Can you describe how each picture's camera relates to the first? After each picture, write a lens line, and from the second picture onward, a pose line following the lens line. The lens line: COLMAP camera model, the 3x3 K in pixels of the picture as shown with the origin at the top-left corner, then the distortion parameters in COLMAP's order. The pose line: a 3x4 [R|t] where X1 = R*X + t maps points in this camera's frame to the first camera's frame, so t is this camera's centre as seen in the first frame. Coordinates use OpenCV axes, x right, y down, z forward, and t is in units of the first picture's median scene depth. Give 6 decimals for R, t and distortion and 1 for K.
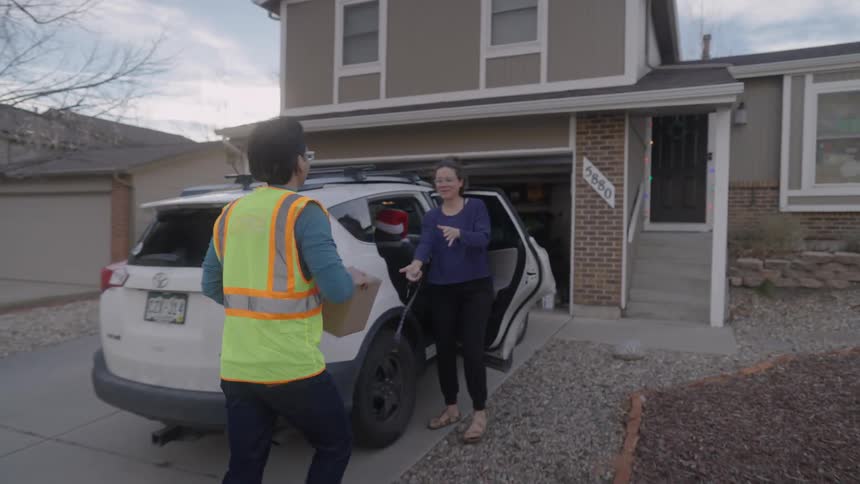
lens RADIAL K [[587.2, 0, 430.0], [0, 587.2, 242.0], [0, 0, 1]] dist [-0.056598, 0.069832]
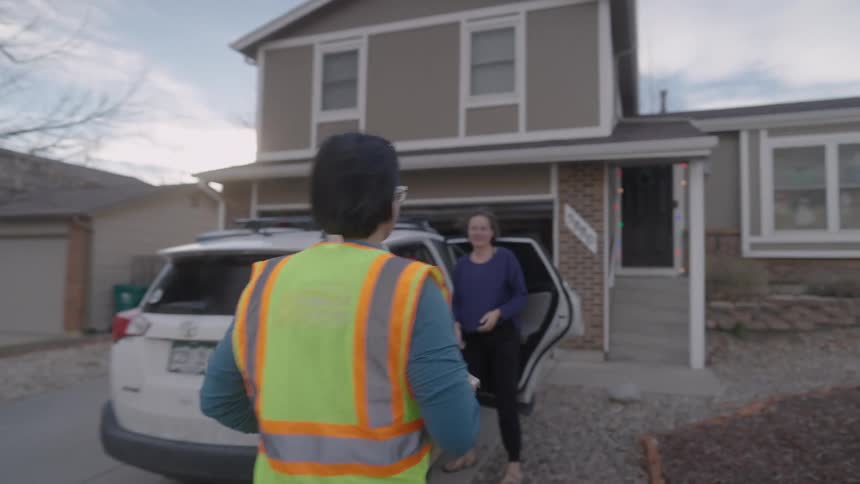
lens RADIAL K [[587.2, 0, 430.0], [0, 587.2, 242.0], [0, 0, 1]] dist [-0.056598, 0.069832]
pose [[0.996242, 0.003815, 0.086531, -0.064653], [0.002744, 0.997138, -0.075559, -0.001777], [-0.086572, 0.075513, 0.993380, -0.000580]]
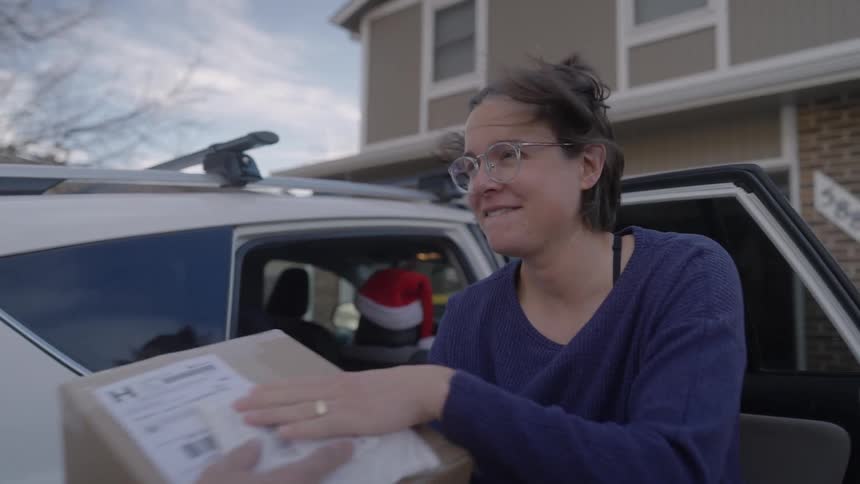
lens RADIAL K [[587.2, 0, 430.0], [0, 587.2, 242.0], [0, 0, 1]] dist [-0.056598, 0.069832]
pose [[0.969972, -0.026123, -0.241808, 0.036708], [-0.000360, 0.994060, -0.108834, -0.017907], [0.243215, 0.105653, 0.964201, 0.378538]]
